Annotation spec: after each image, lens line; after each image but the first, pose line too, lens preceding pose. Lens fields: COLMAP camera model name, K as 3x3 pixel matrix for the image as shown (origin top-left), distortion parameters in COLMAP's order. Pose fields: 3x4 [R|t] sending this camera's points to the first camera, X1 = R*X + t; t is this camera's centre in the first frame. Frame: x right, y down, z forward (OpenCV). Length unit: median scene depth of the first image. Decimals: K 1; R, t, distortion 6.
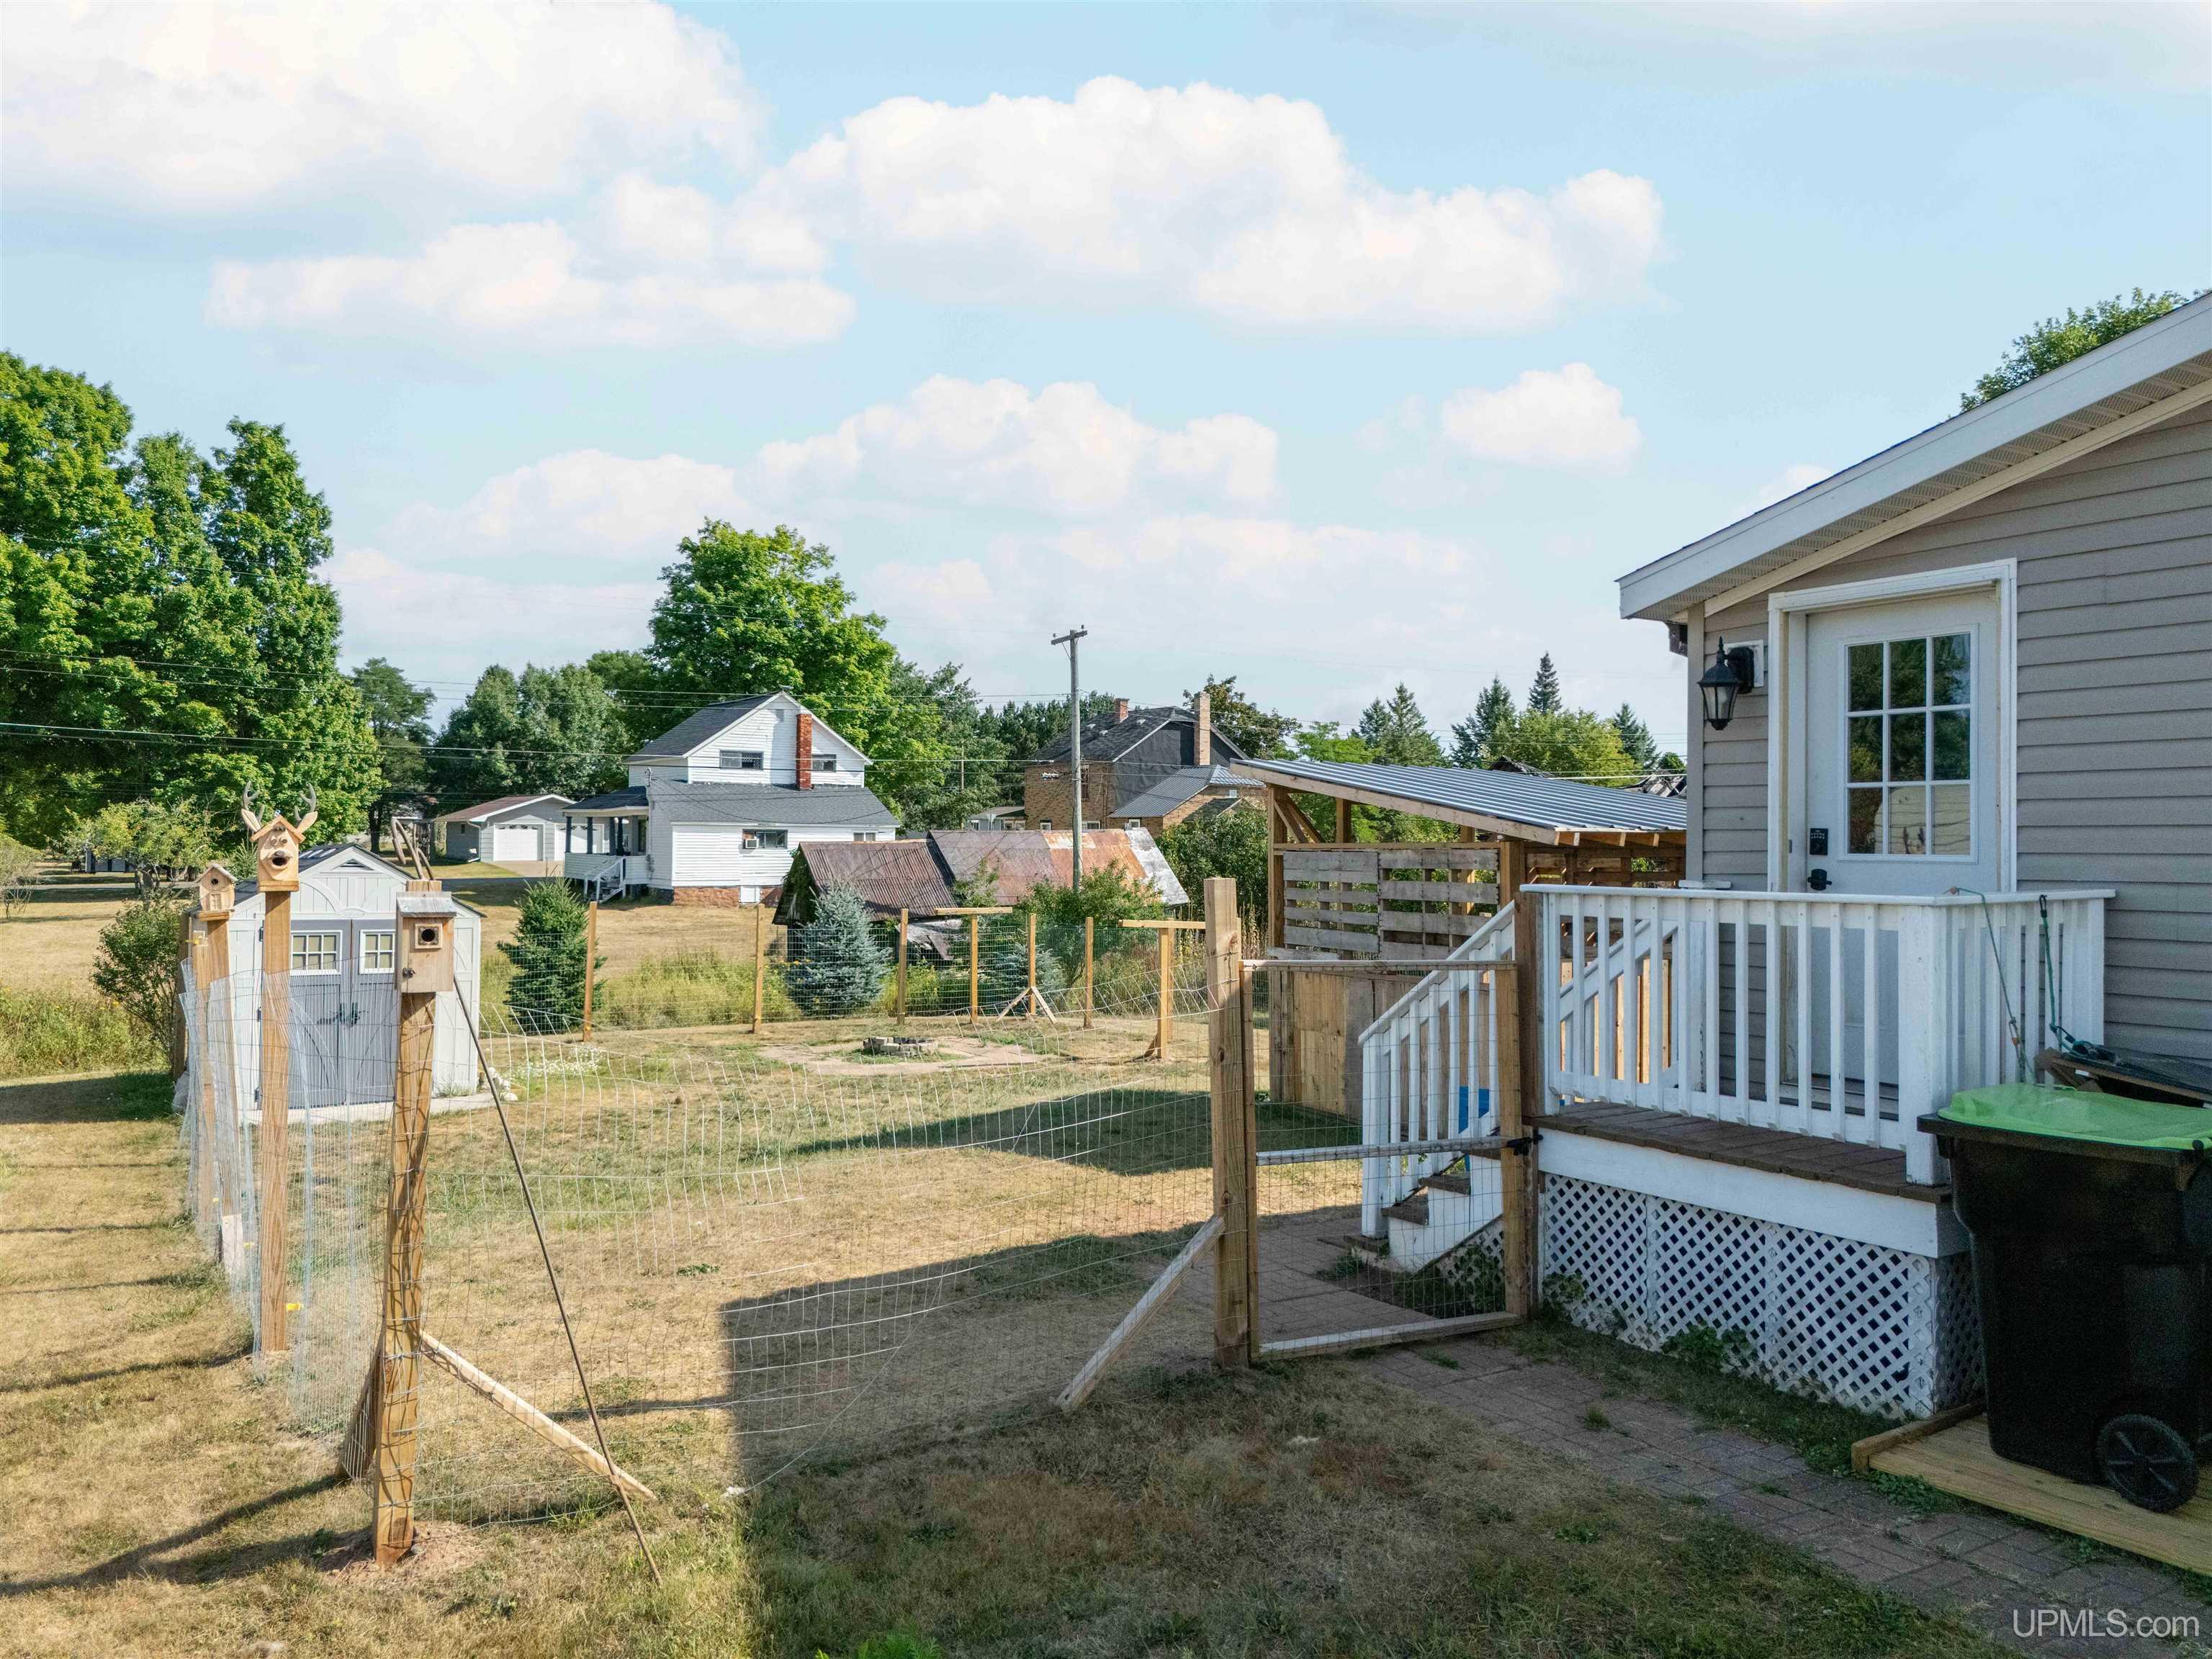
lens RADIAL K [[1638.3, 0, 1106.0], [0, 1638.3, 829.5], [0, 0, 1]] dist [0.068016, -0.065622]
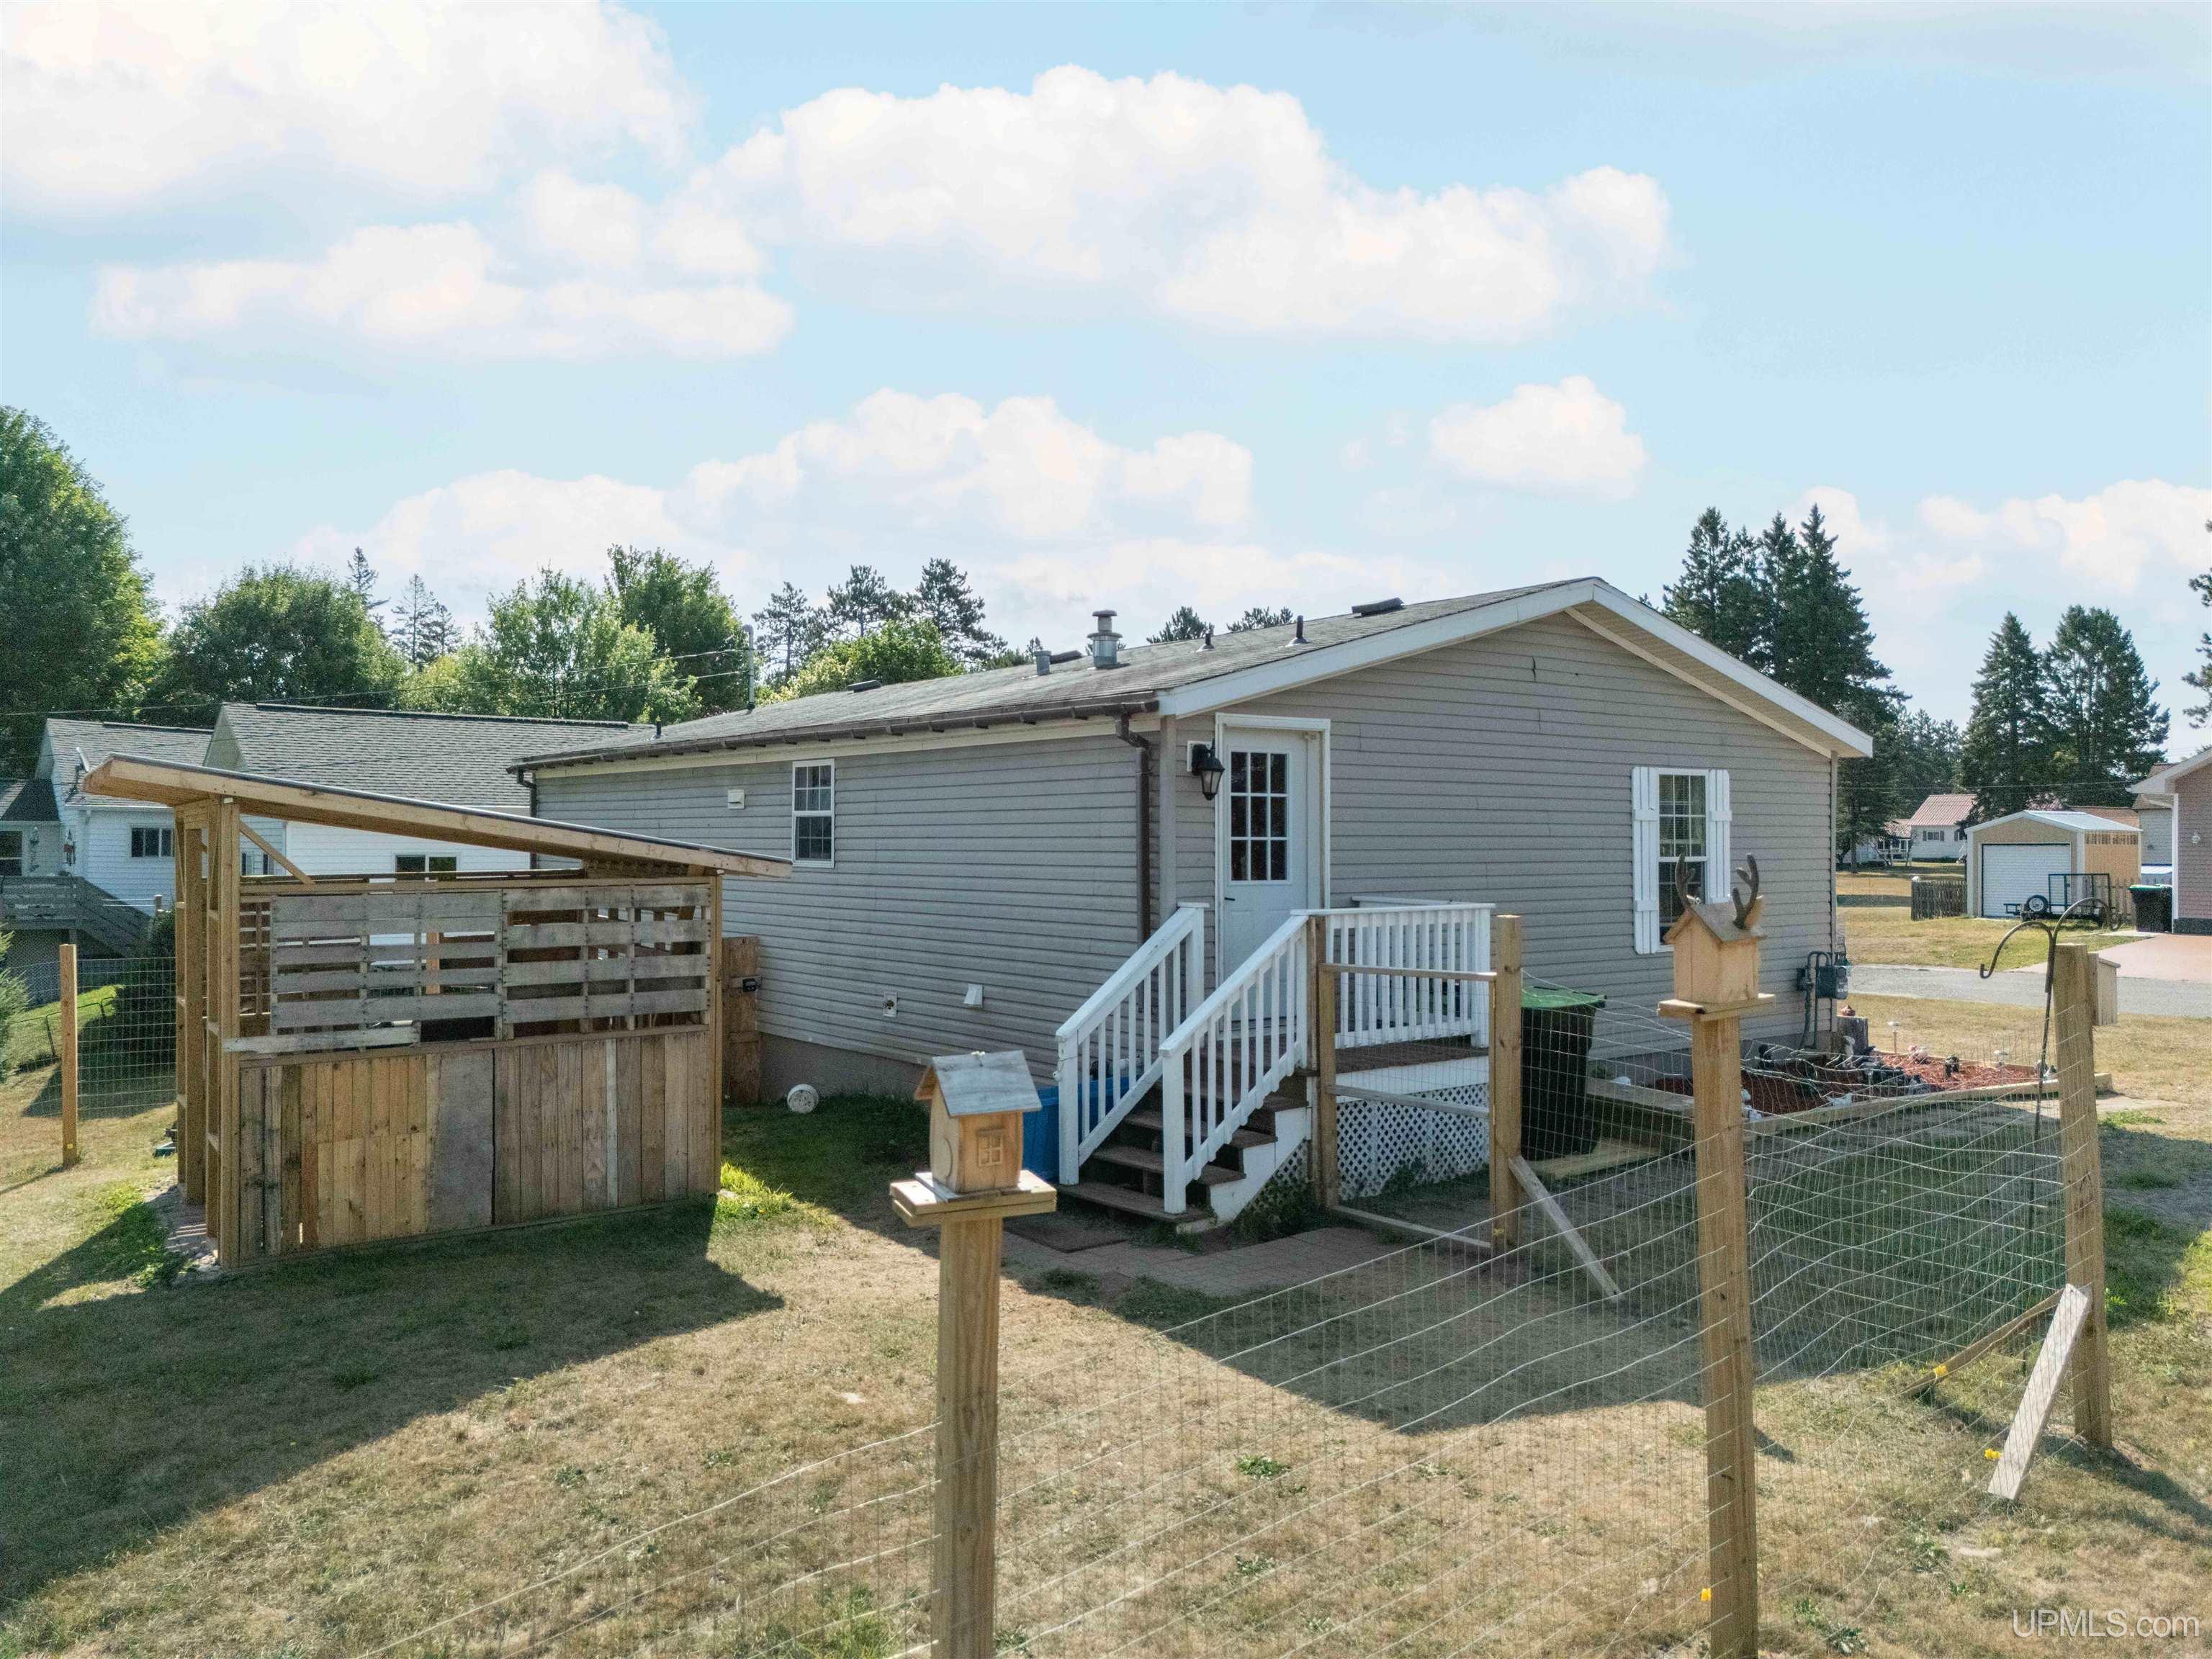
lens RADIAL K [[1617.1, 0, 1111.3], [0, 1617.1, 849.7], [0, 0, 1]] dist [0.043497, -0.001222]
pose [[-0.092695, -0.011582, 0.995627, -0.126608], [-0.010590, 0.999887, 0.010646, -0.003659], [-0.995638, -0.009557, -0.092807, 0.146132]]
